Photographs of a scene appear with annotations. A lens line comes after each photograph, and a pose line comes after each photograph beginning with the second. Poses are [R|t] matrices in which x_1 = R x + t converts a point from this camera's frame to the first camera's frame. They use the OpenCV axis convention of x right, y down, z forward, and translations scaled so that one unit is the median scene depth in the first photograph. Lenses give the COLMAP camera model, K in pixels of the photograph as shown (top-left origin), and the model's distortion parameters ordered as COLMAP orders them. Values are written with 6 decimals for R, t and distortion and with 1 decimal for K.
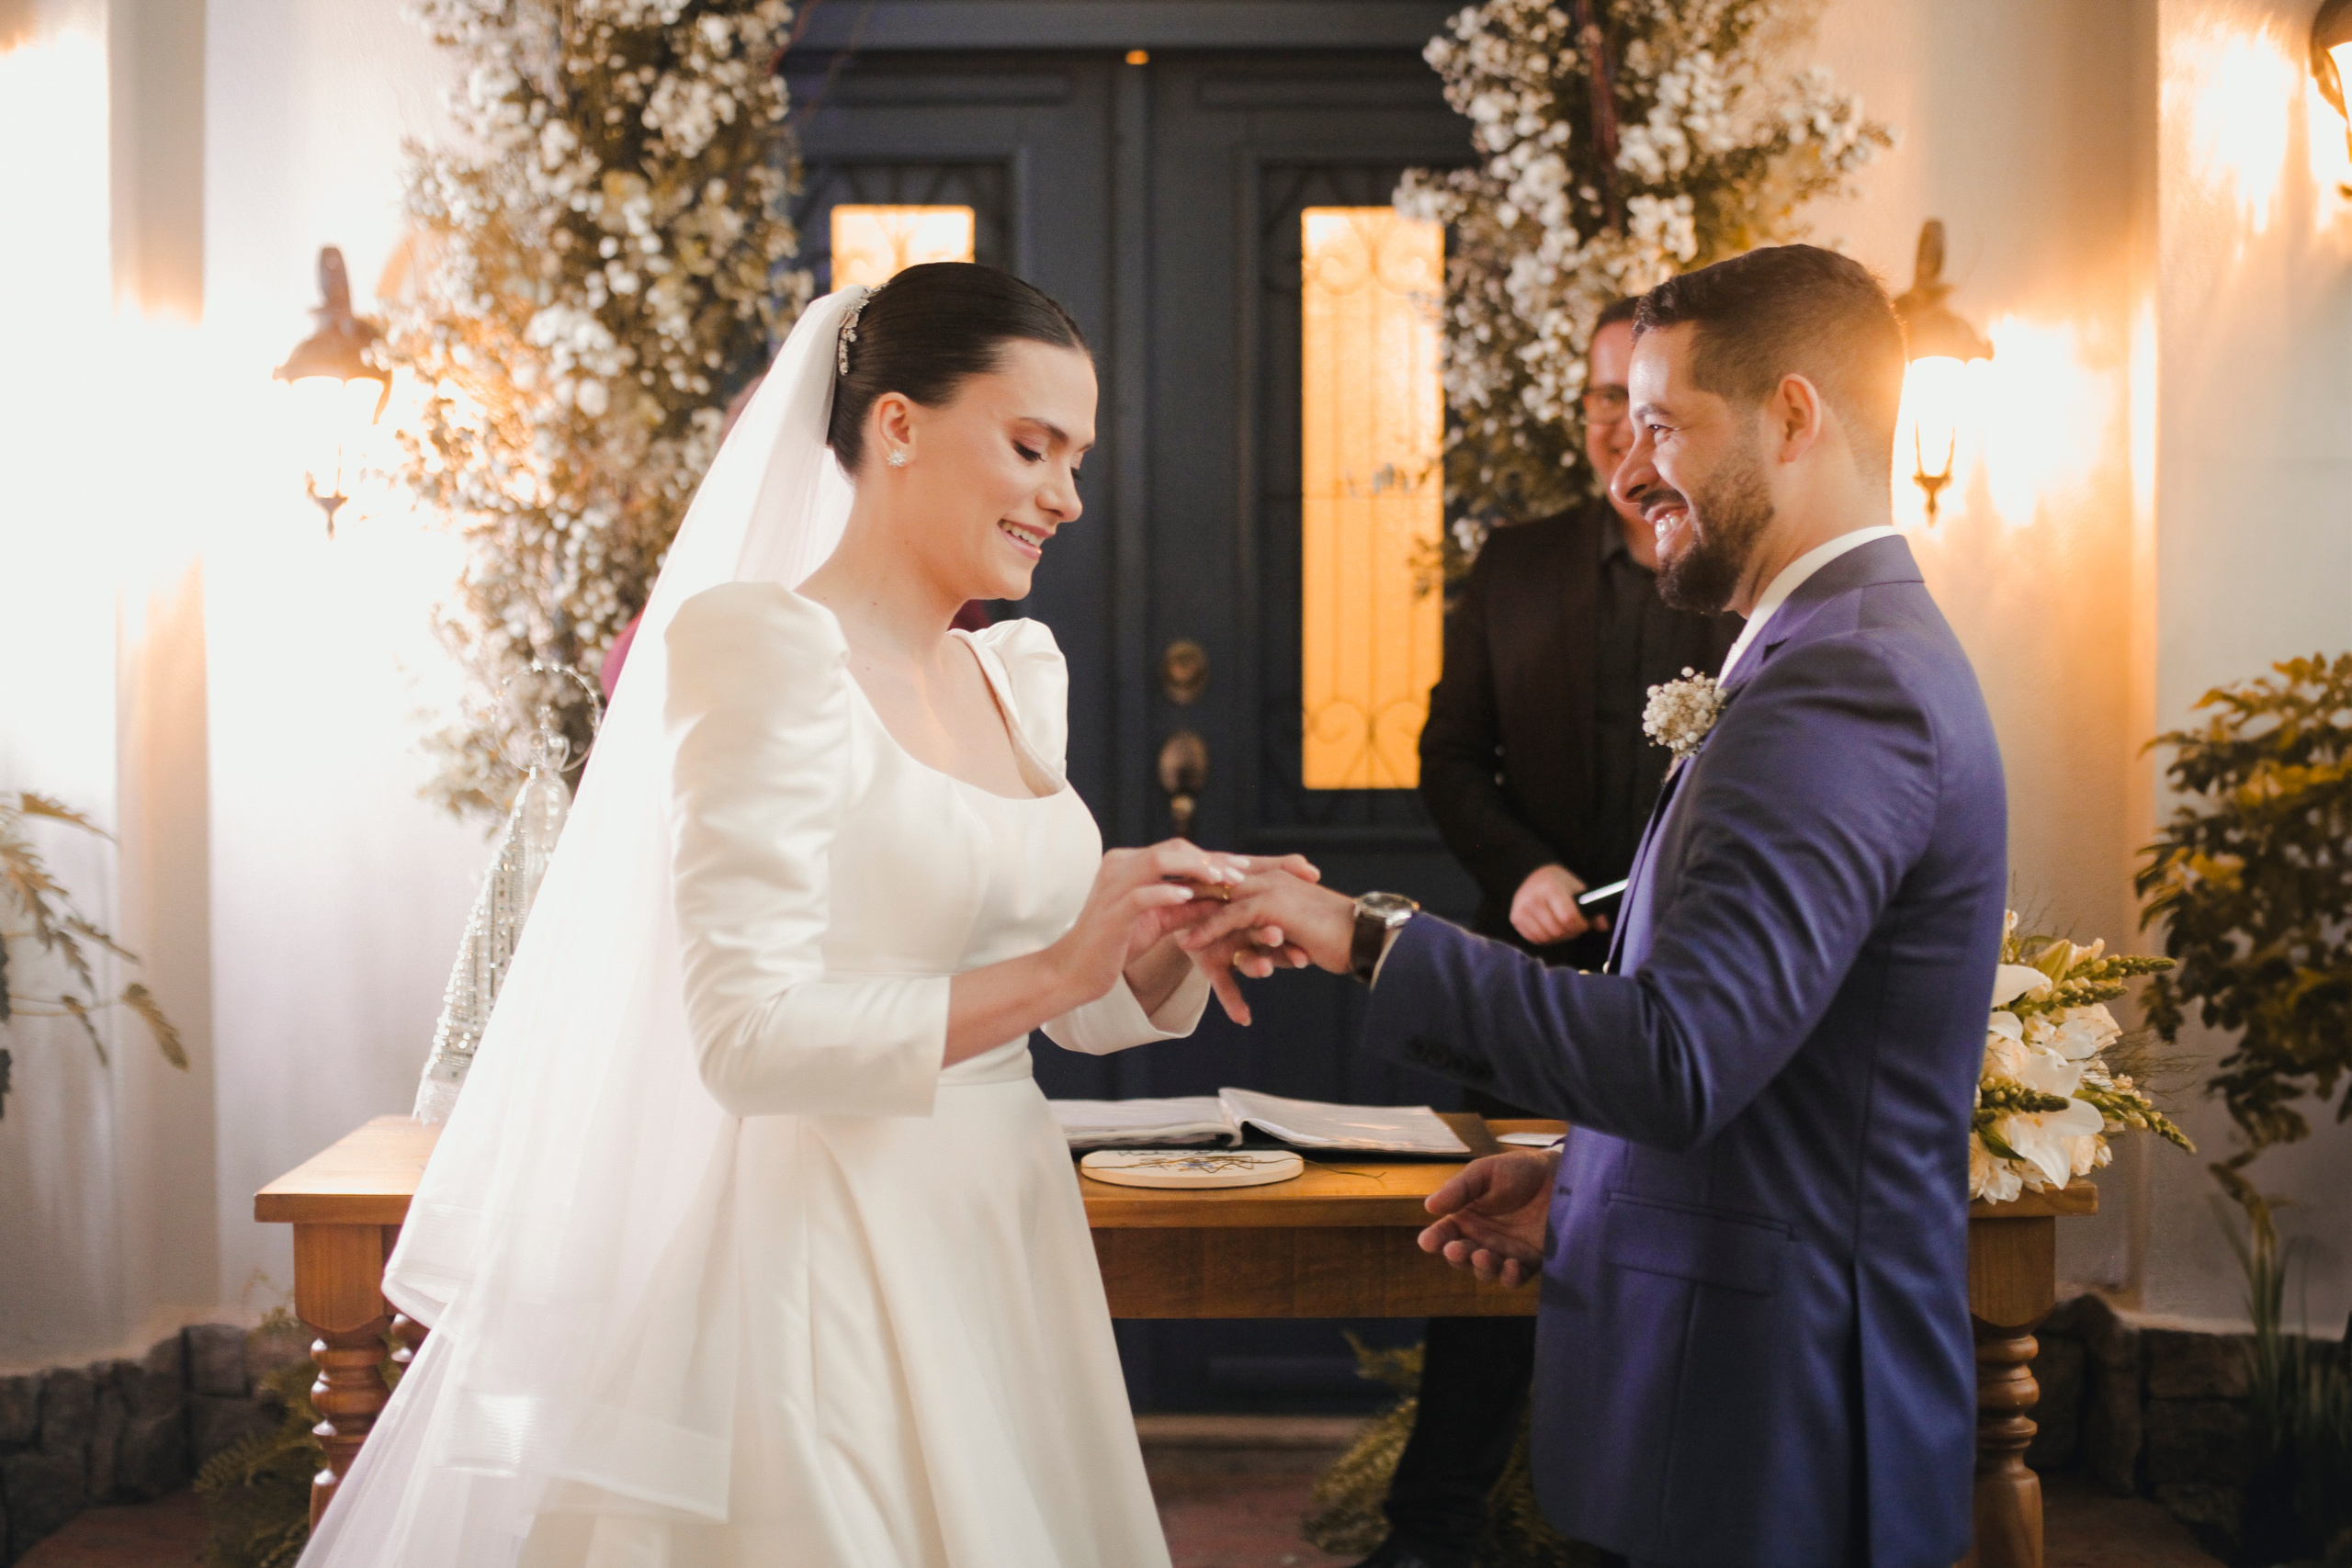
lens RADIAL K [[3550.5, 0, 1185.1], [0, 3550.5, 784.9], [0, 0, 1]] dist [-0.090206, 0.000000]
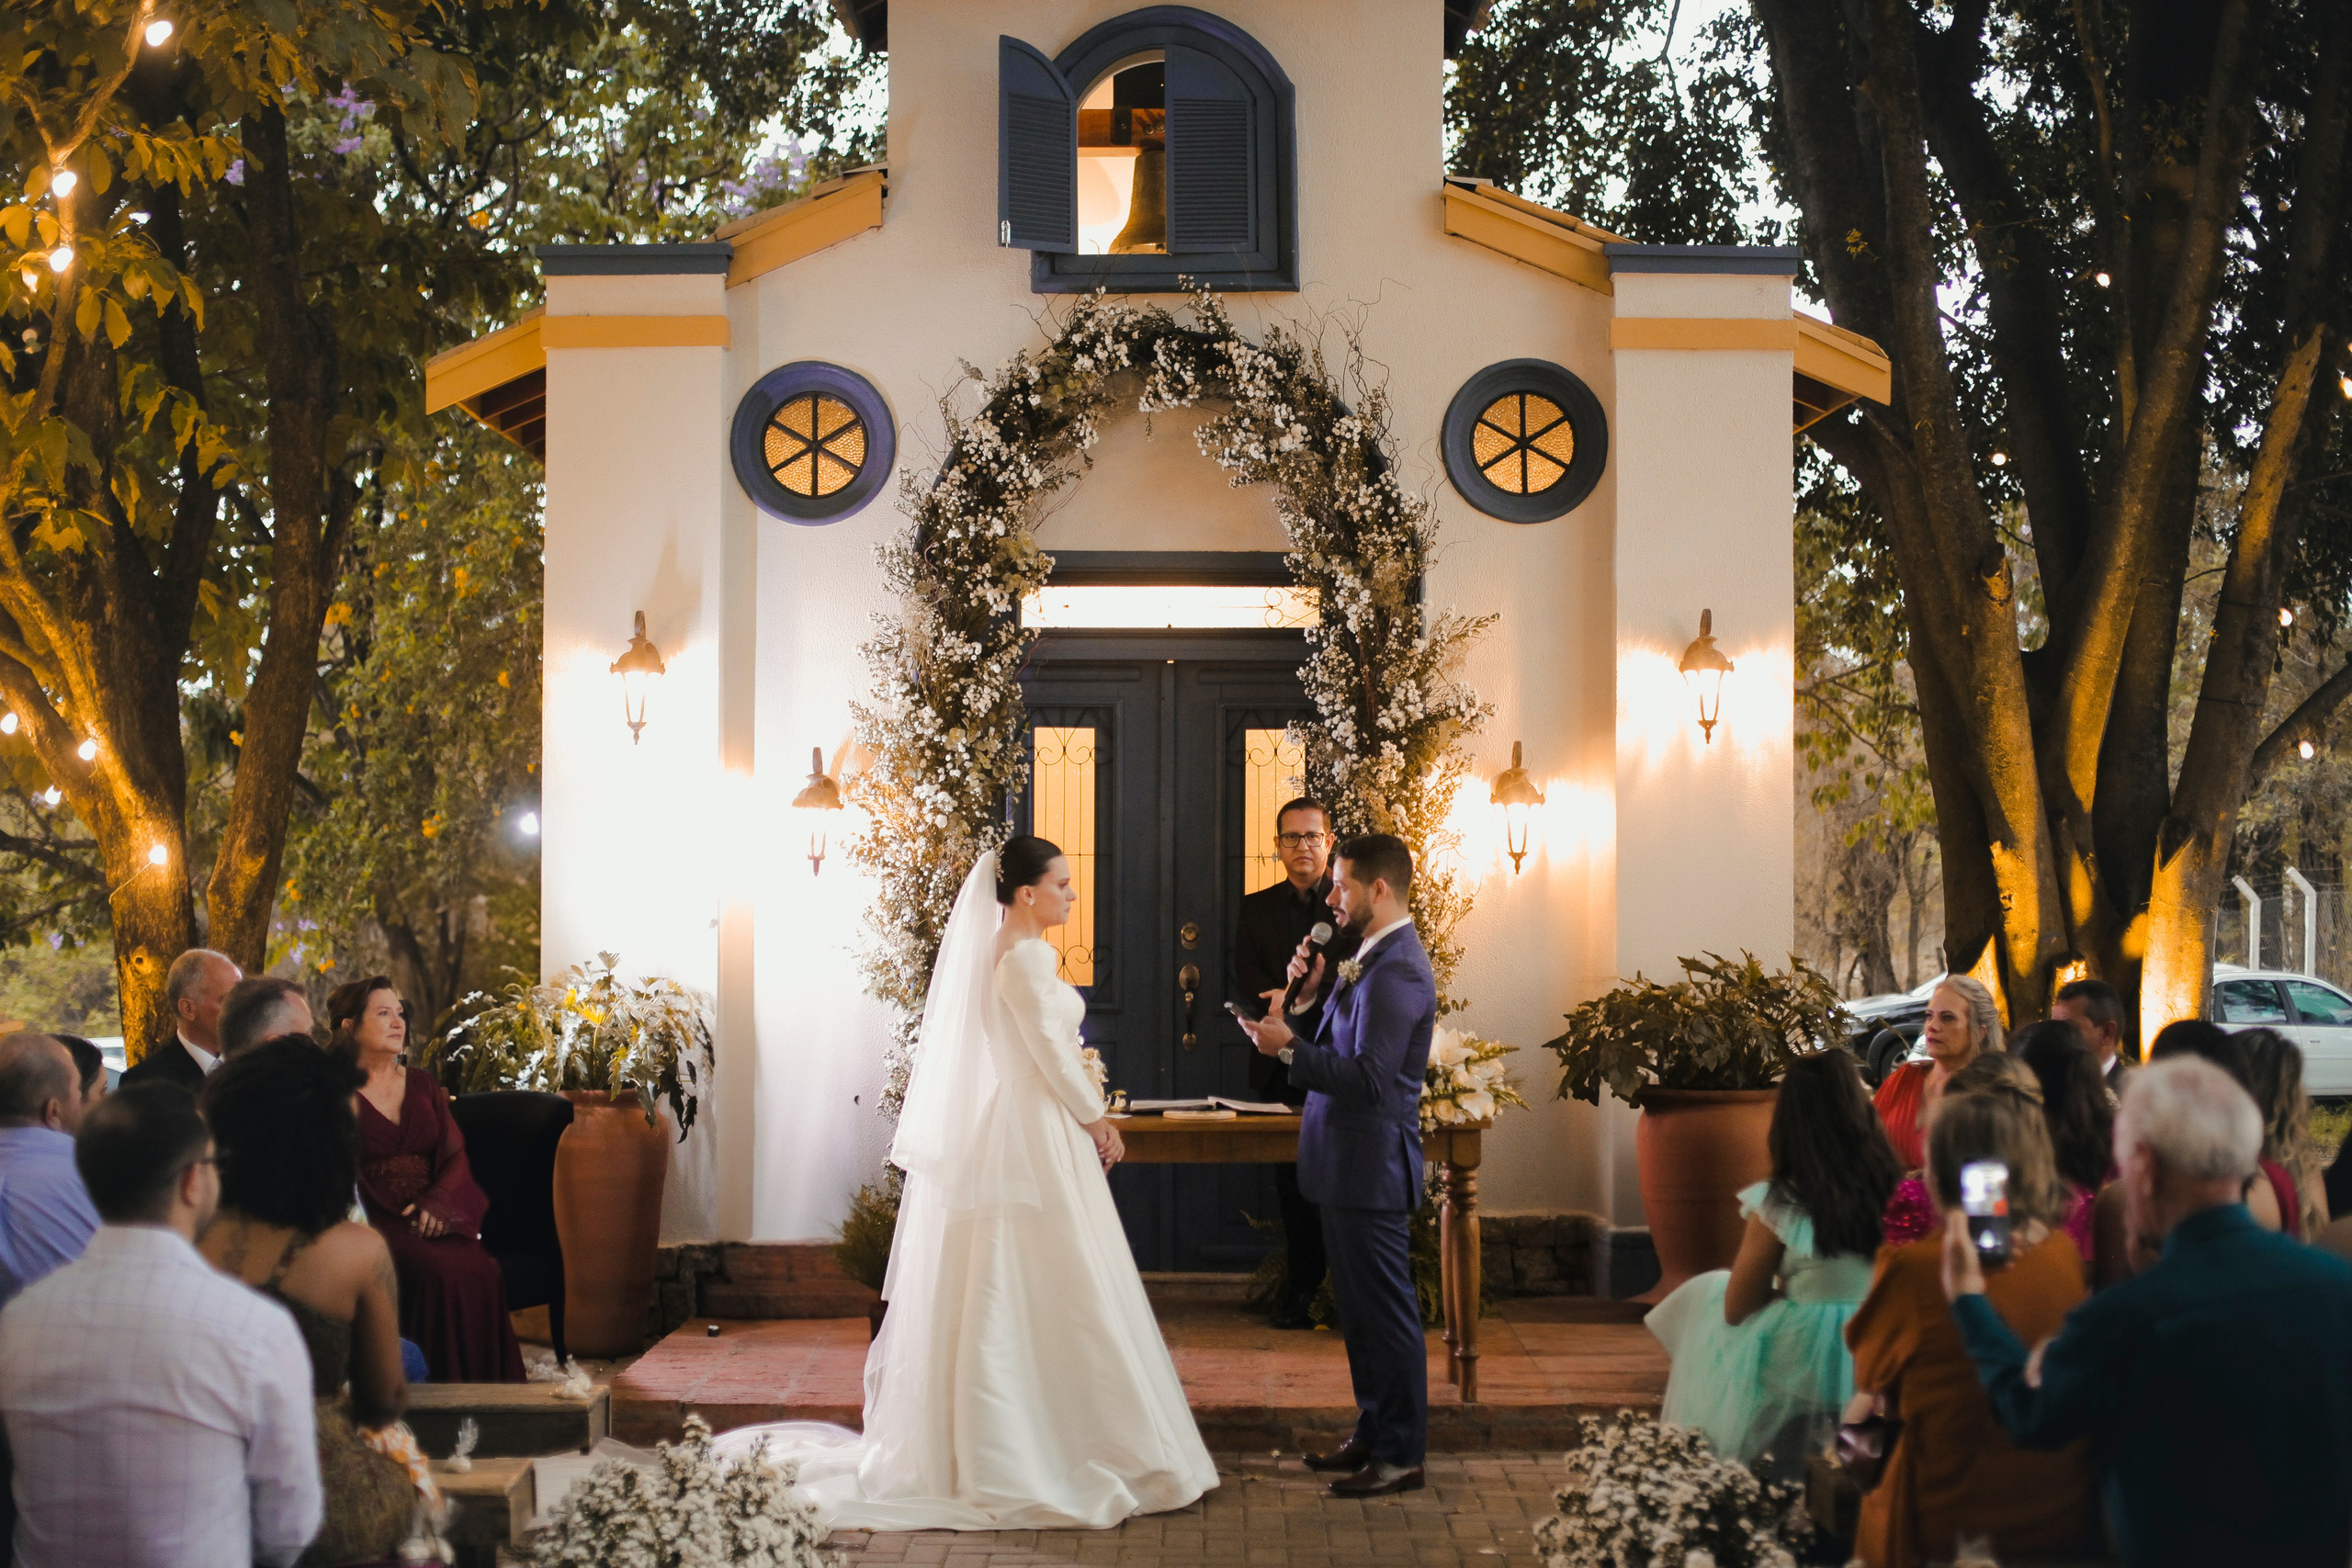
lens RADIAL K [[3550.5, 0, 1172.9], [0, 3550.5, 779.6], [0, 0, 1]] dist [-0.090206, 0.000000]
pose [[0.999977, 0.004510, 0.005092, -0.025255], [-0.004222, 0.998459, -0.055333, -0.007069], [-0.005334, 0.055310, 0.998455, -1.352353]]
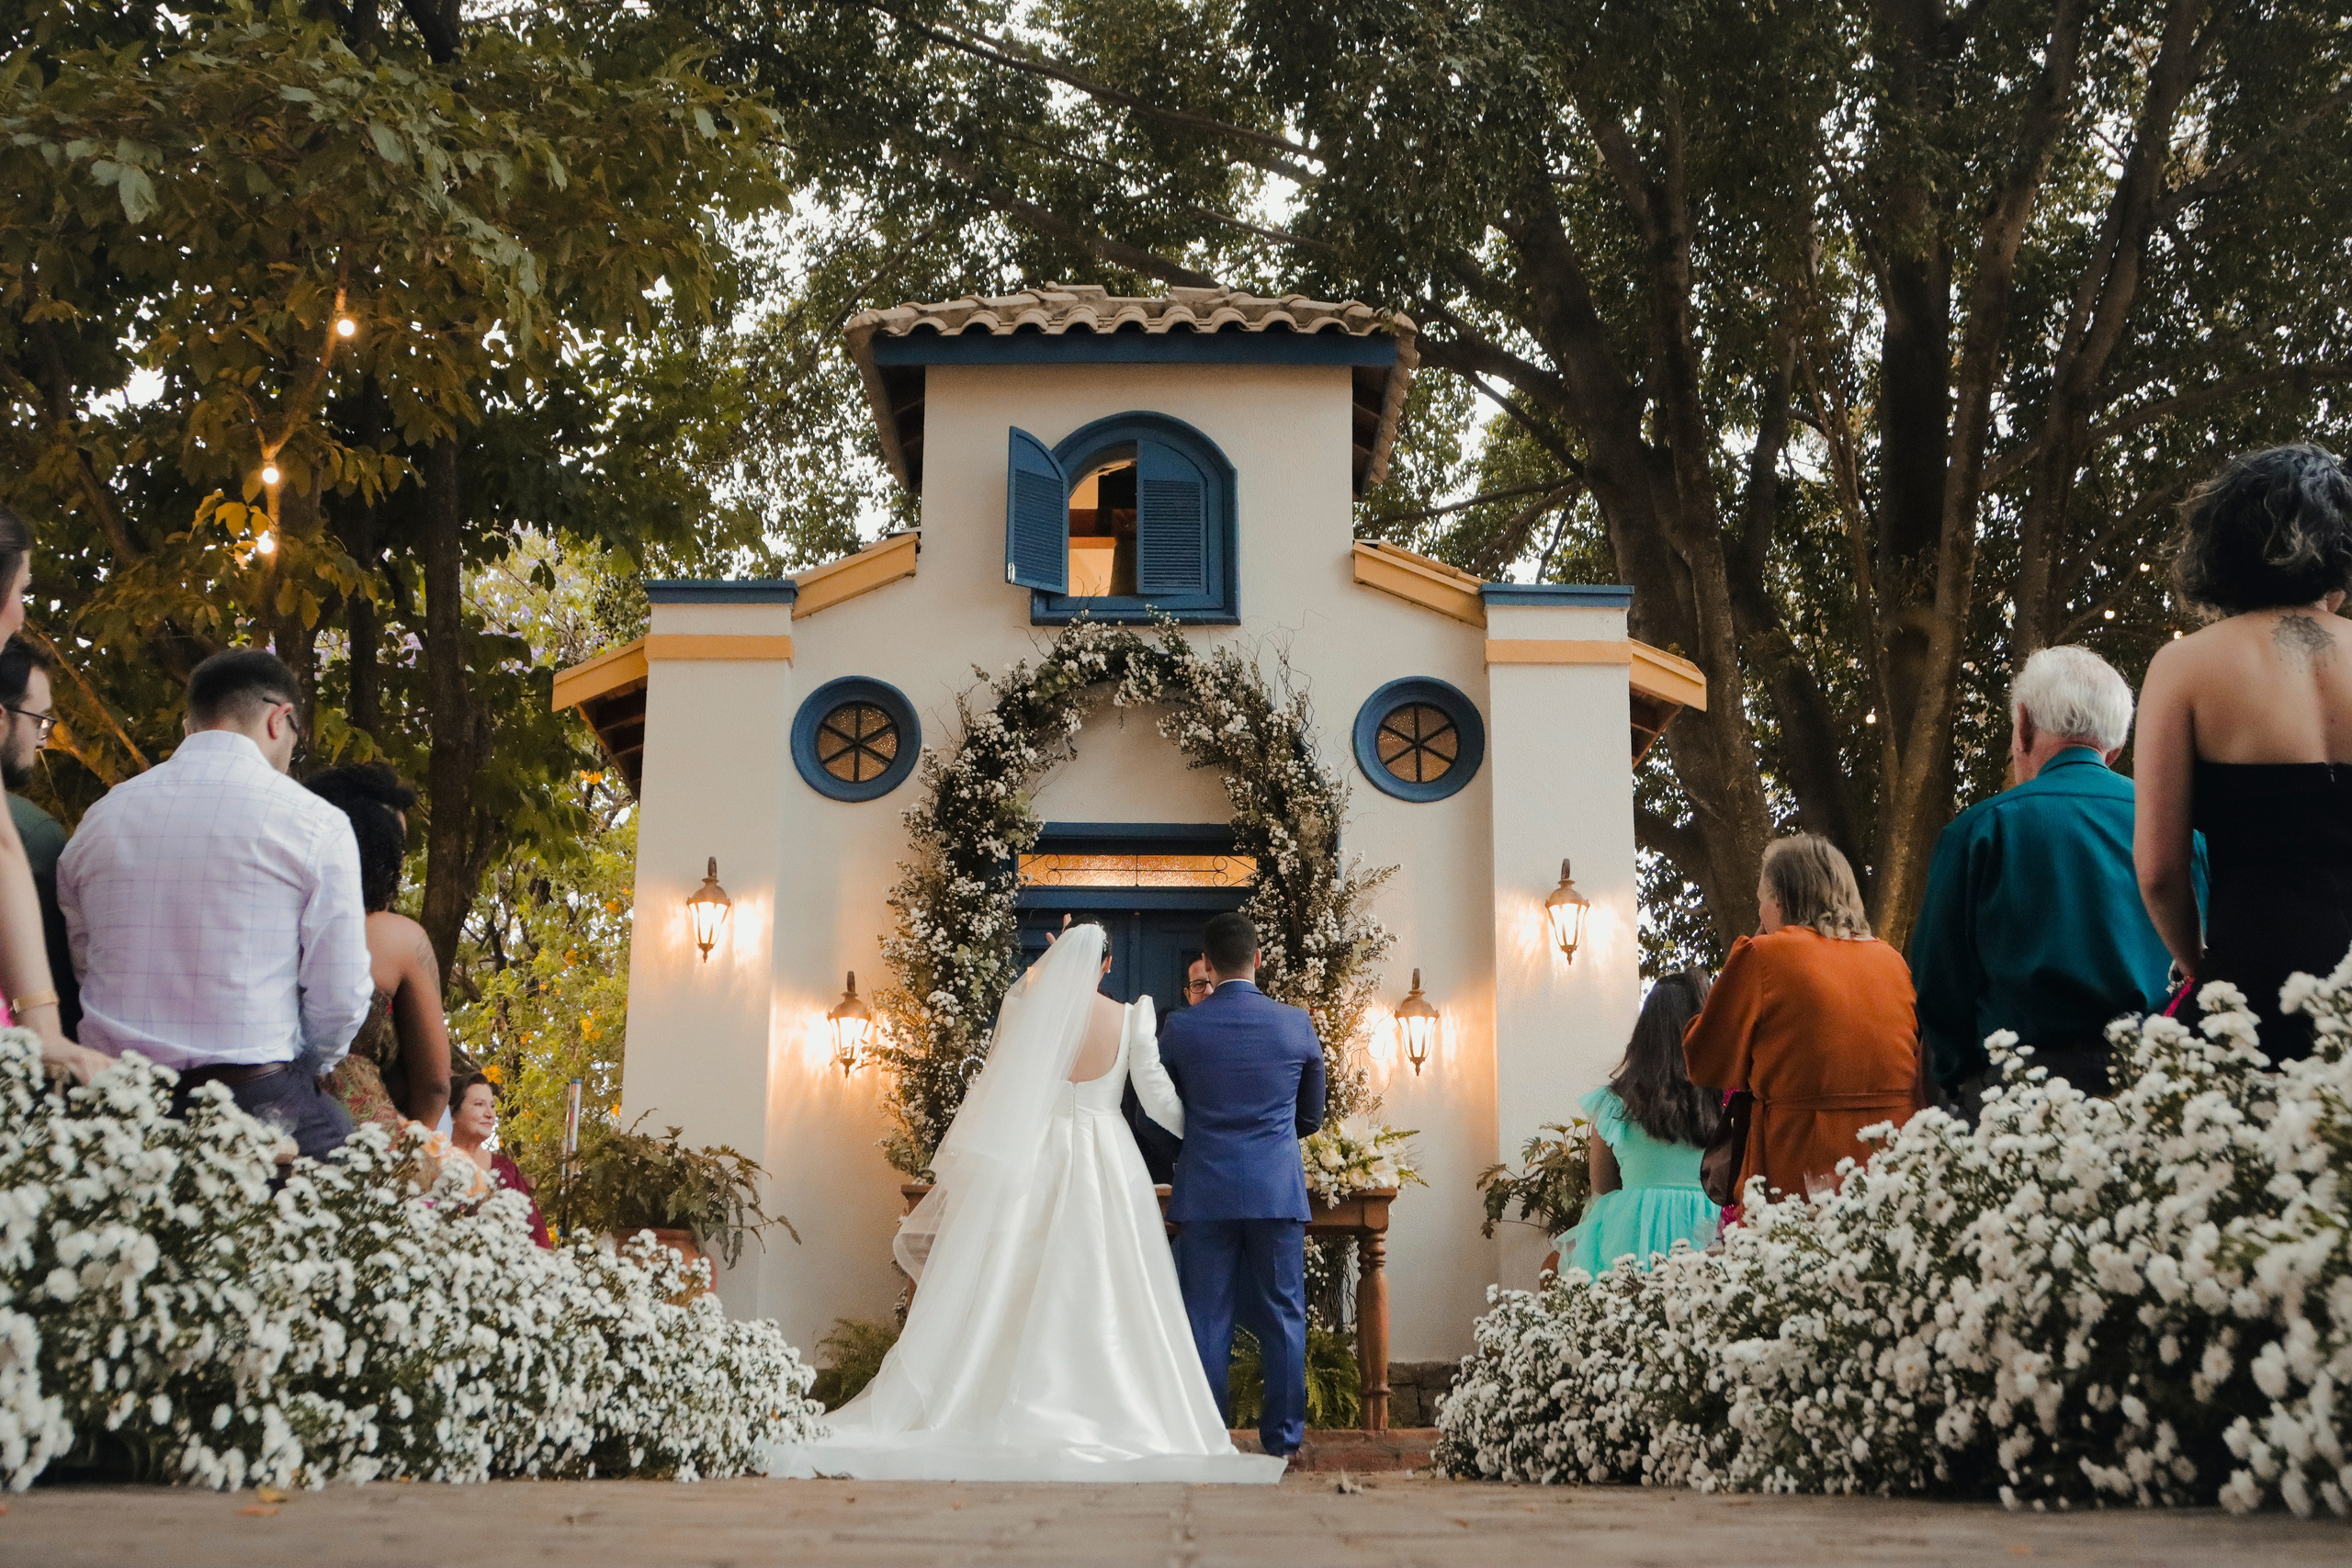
lens RADIAL K [[2698.2, 0, 1182.6], [0, 2698.2, 775.9], [0, 0, 1]] dist [-0.079822, 0.000000]
pose [[0.999861, 0.012317, 0.011245, -0.003561], [-0.008633, 0.959101, -0.282932, 0.319290], [-0.014270, 0.282796, 0.959074, -1.172353]]
